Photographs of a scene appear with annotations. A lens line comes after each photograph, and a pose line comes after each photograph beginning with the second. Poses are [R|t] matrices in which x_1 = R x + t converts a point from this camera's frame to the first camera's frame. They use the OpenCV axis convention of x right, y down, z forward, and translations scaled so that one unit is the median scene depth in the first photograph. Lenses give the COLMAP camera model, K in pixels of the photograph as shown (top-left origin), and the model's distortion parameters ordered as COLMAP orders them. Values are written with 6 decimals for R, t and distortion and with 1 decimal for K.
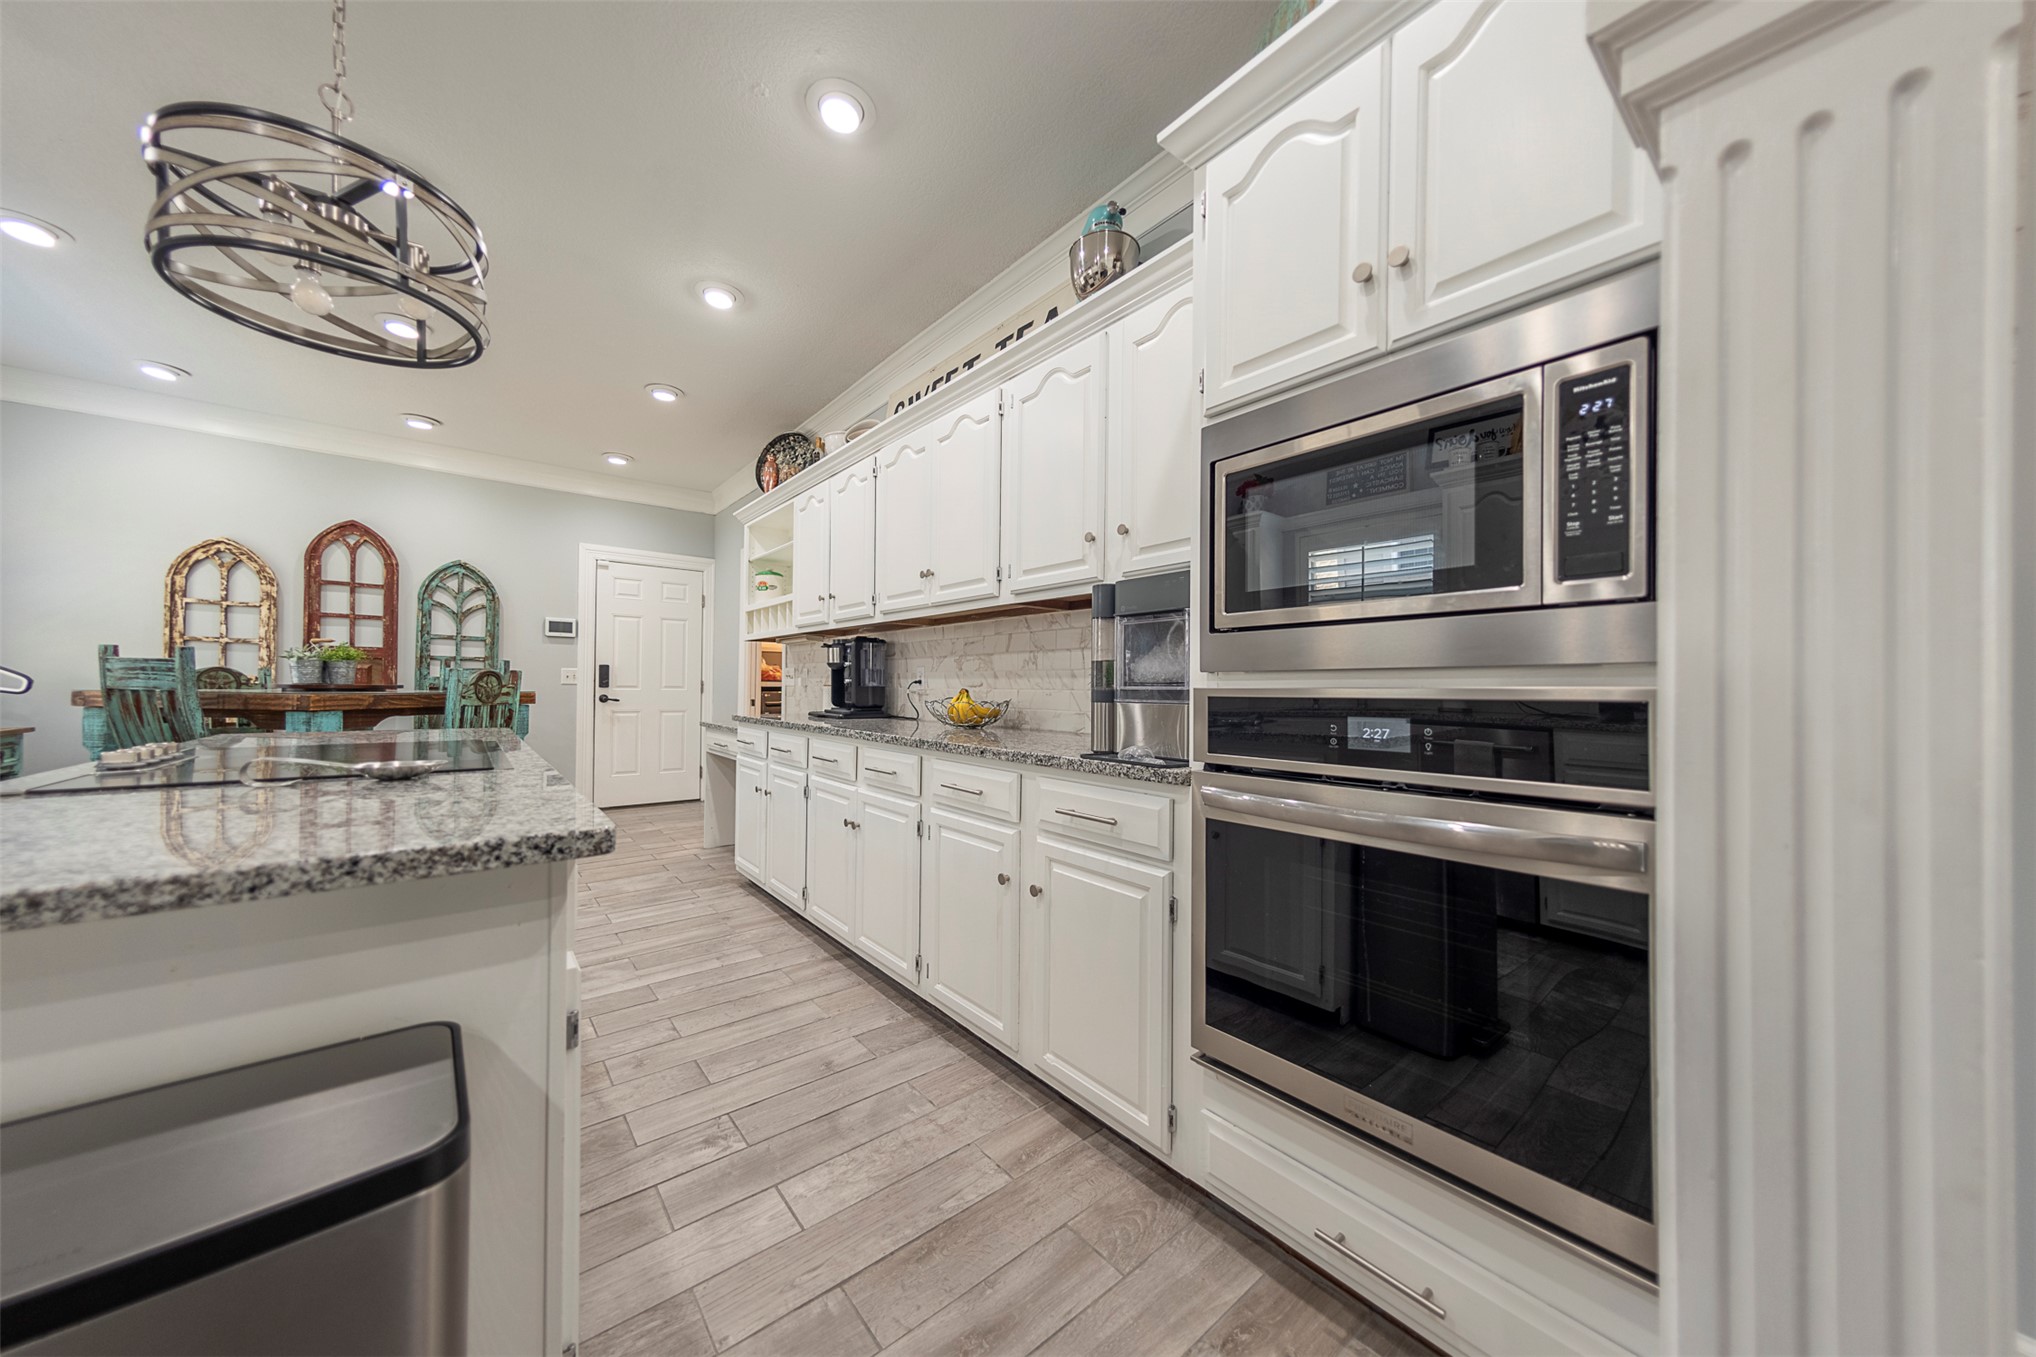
lens RADIAL K [[680.4, 0, 1019.3], [0, 680.4, 685.7], [0, 0, 1]] dist [0.005012, -0.000042]
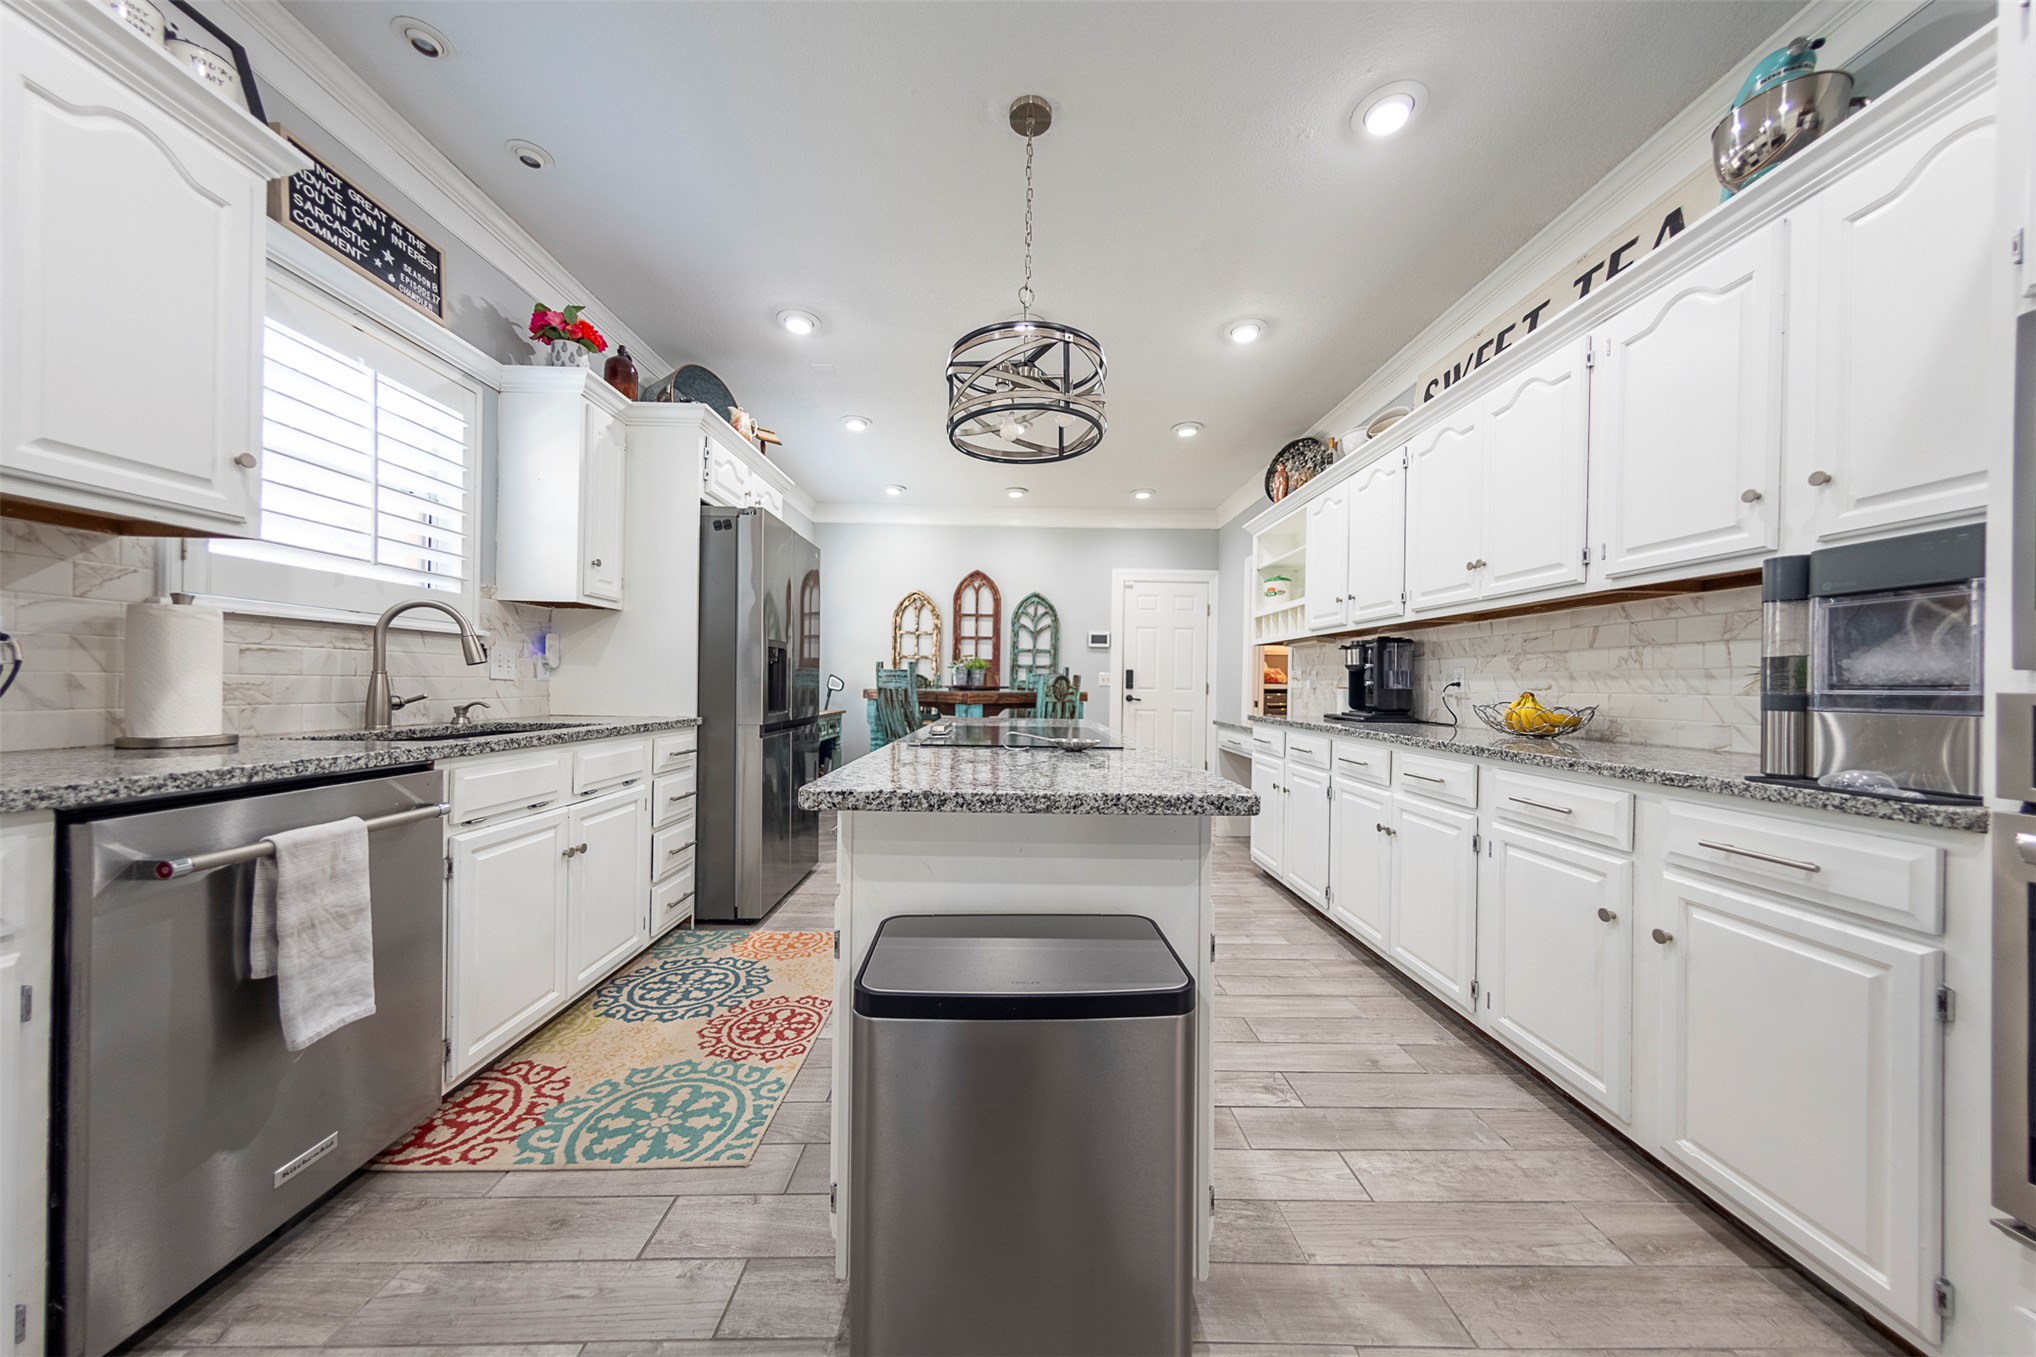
lens RADIAL K [[680.4, 0, 1019.3], [0, 680.4, 685.7], [0, 0, 1]] dist [0.005012, -0.000042]
pose [[0.777967, 0.001941, -0.628302, -0.029789], [-0.004085, 0.999990, -0.001969, 0.000418], [0.628292, 0.004098, 0.777967, -0.066138]]
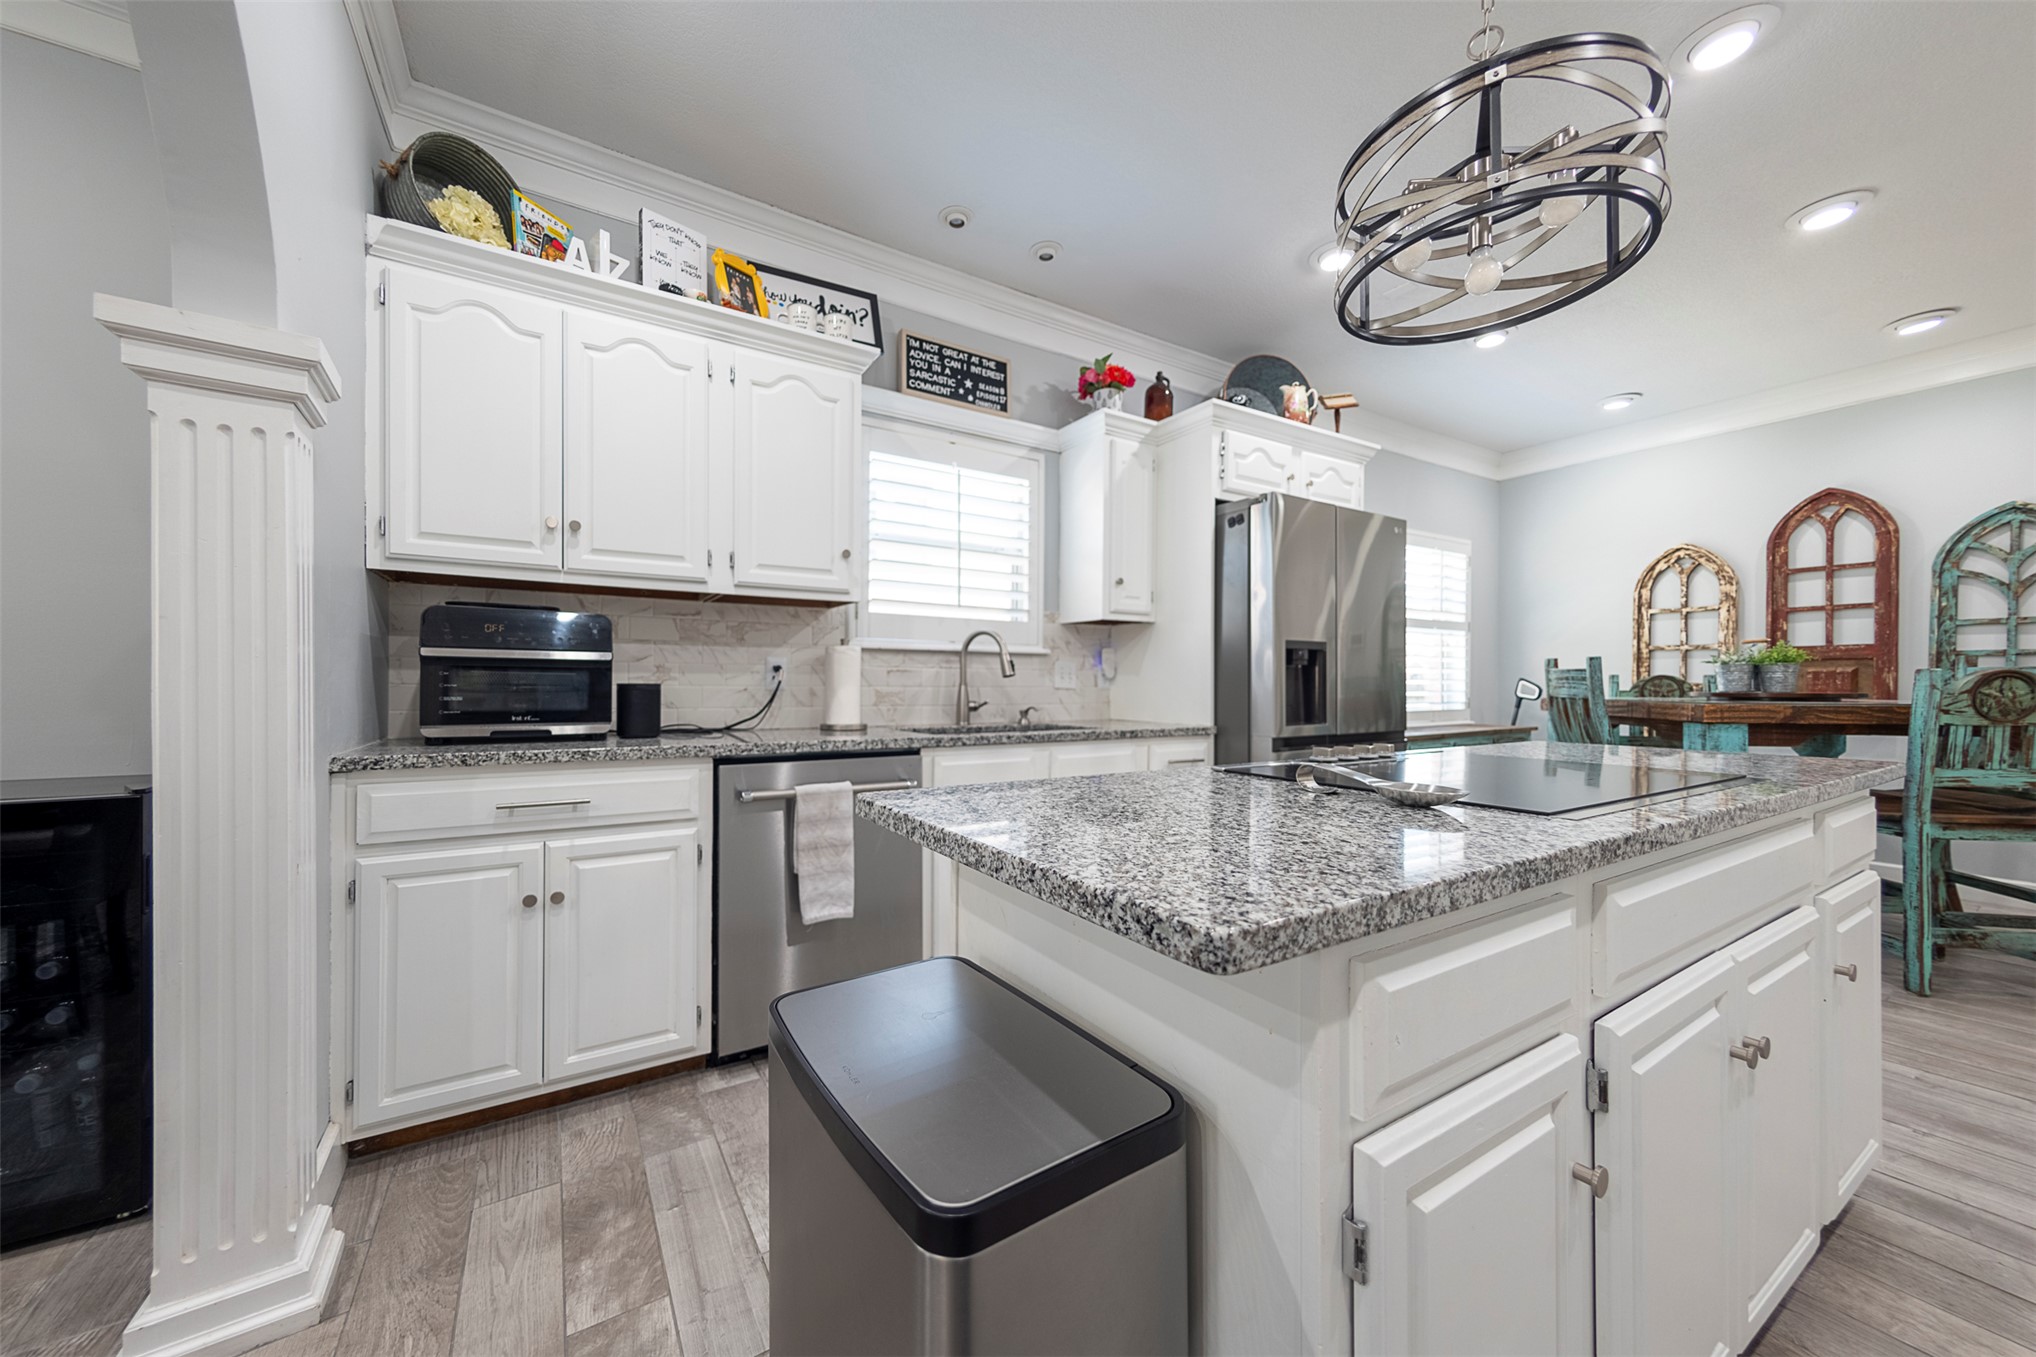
lens RADIAL K [[704.6, 0, 963.4], [0, 704.6, 687.5], [0, 0, 1]] dist [0.007553, 0.000074]
pose [[-0.152353, -0.007724, -0.988296, 0.008403], [-0.001848, 0.999970, -0.007530, 0.000465], [0.988324, 0.000679, -0.152363, 0.191382]]
